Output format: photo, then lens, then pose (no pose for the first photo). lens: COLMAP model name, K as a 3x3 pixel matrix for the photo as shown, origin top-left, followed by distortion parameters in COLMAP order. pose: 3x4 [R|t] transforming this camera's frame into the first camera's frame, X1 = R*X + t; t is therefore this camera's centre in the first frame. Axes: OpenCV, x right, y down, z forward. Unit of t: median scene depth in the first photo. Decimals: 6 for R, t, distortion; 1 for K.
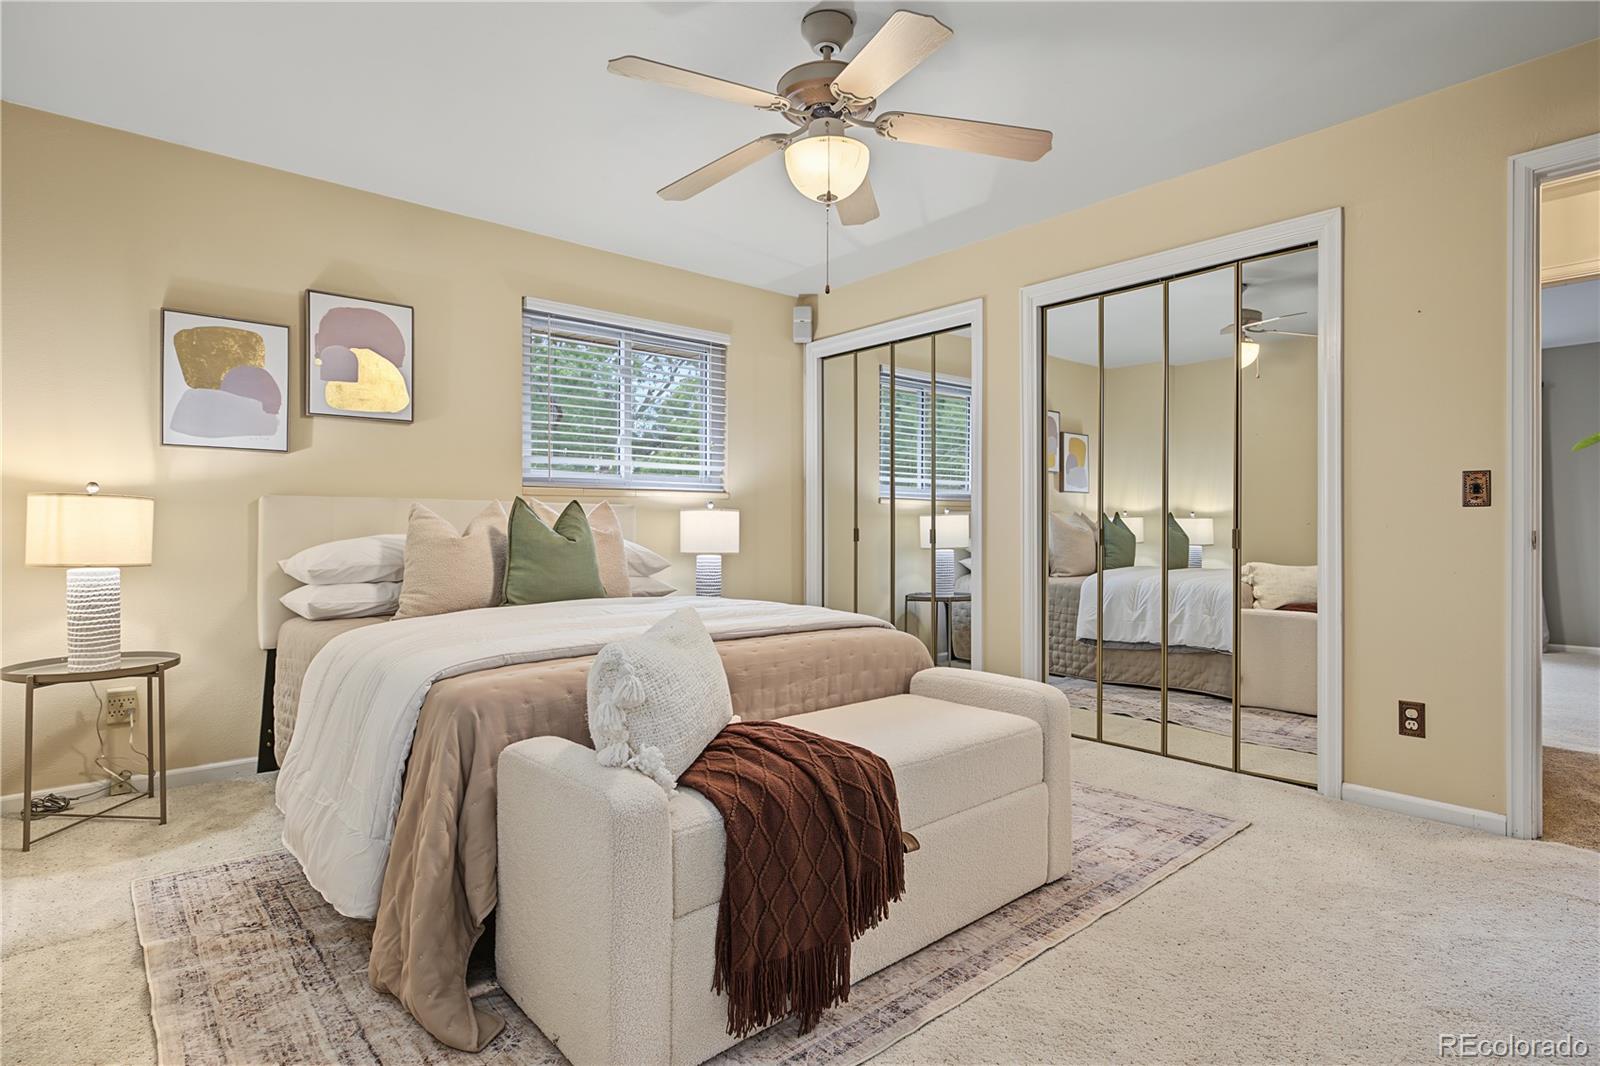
lens RADIAL K [[825.2, 0, 787.1], [0, 825.2, 524.8], [0, 0, 1]] dist [0.014214, 0.001398]
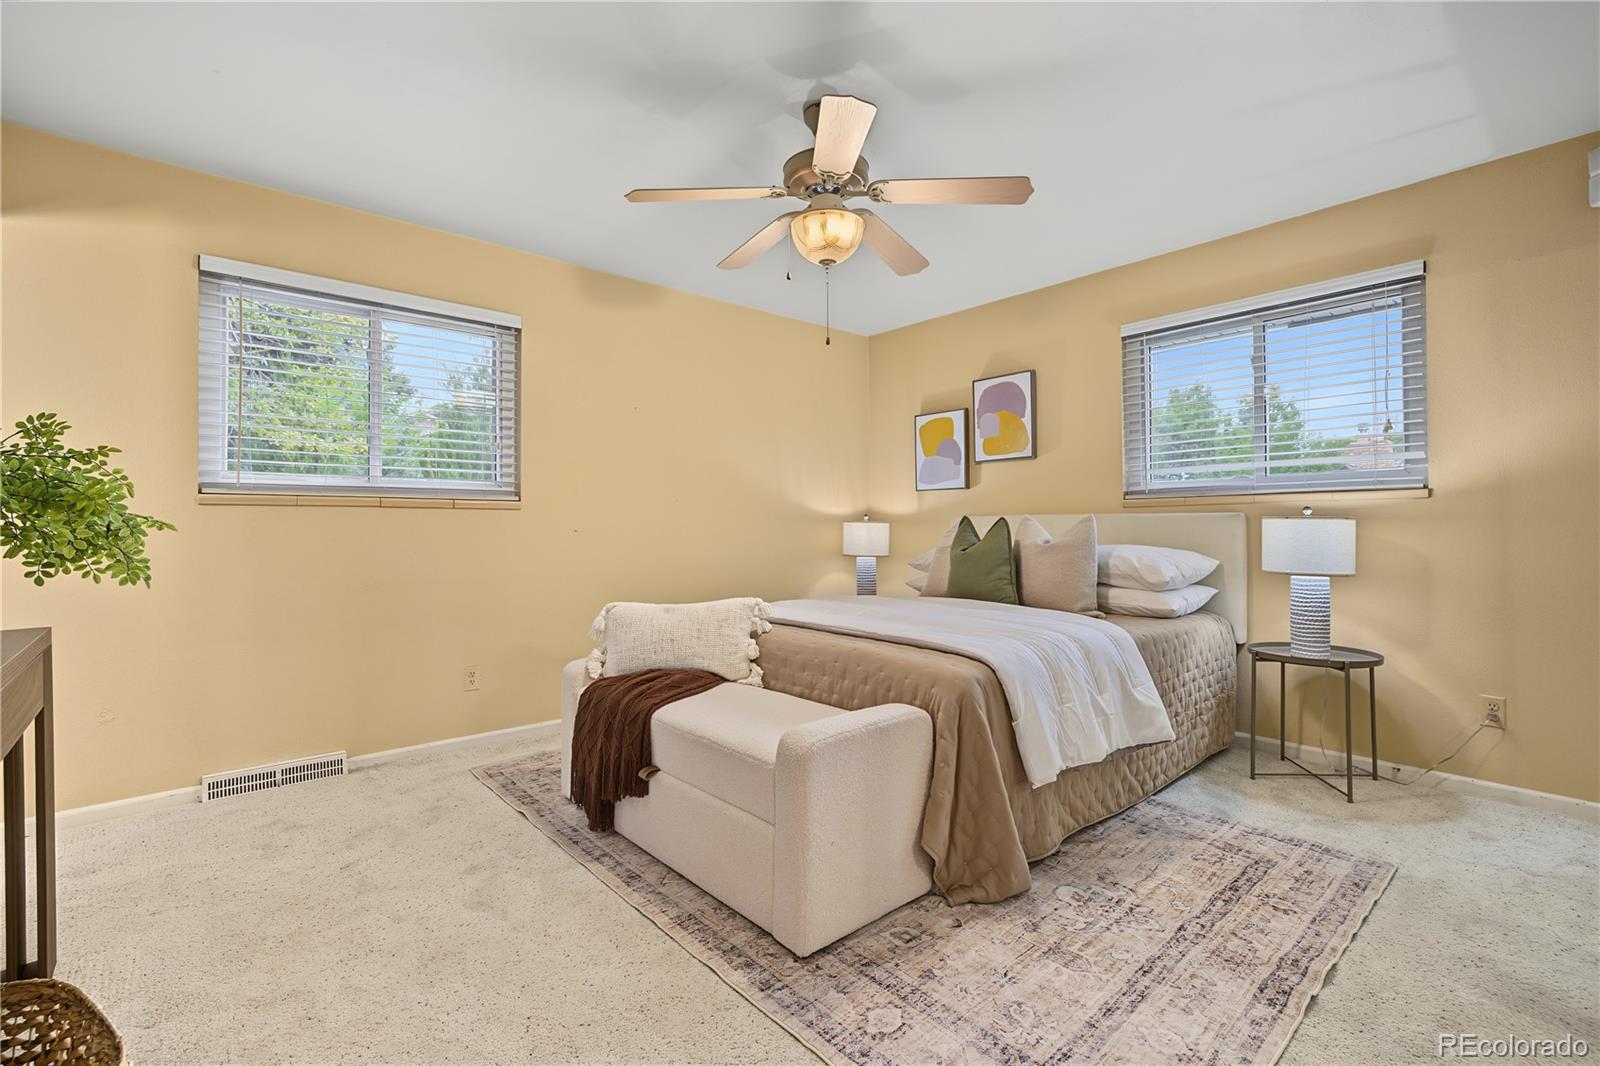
lens RADIAL K [[713.7, 0, 788.3], [0, 713.7, 535.1], [0, 0, 1]] dist [0.000388, 0.000328]
pose [[-0.007149, -0.005833, -0.999957, 0.730013], [-0.004993, 0.999971, -0.005797, 0.006531], [0.999962, 0.004951, -0.007178, 0.691066]]
